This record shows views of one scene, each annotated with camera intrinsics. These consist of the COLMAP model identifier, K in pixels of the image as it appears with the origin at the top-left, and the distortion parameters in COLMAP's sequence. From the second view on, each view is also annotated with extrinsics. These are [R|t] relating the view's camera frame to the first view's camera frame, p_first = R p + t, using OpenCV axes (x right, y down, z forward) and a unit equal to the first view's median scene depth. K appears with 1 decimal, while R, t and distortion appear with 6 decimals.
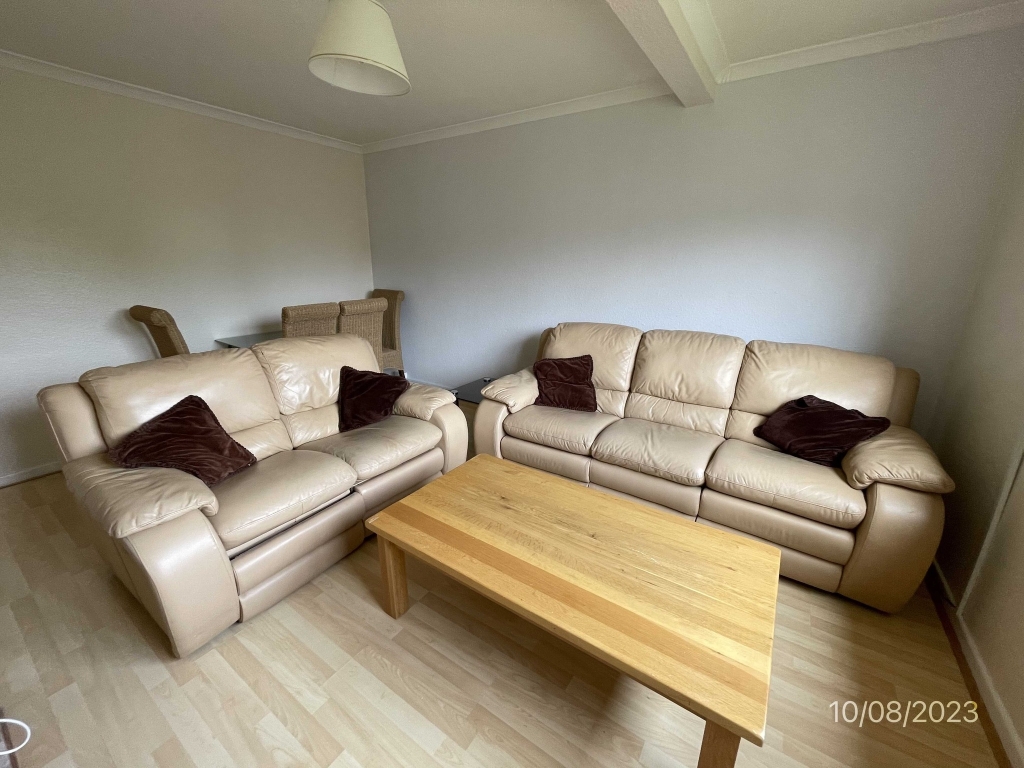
lens RADIAL K [[410.7, 0, 512.0], [0, 410.7, 384.0], [0, 0, 1]] dist [-0.001133, 0.000168]
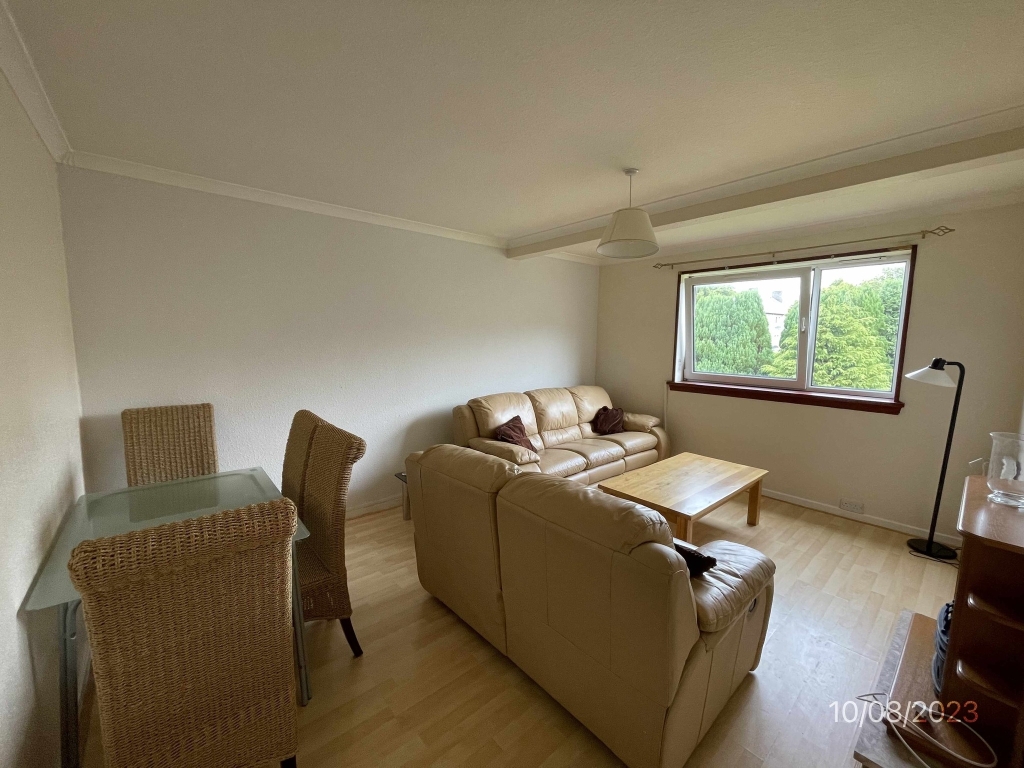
lens RADIAL K [[410.7, 0, 512.0], [0, 410.7, 384.0], [0, 0, 1]] dist [-0.001133, 0.000168]
pose [[0.264186, -0.110650, 0.958103, -1.482660], [0.263662, 0.963842, 0.038611, -0.300877], [-0.927733, 0.242415, 0.283808, 0.781032]]
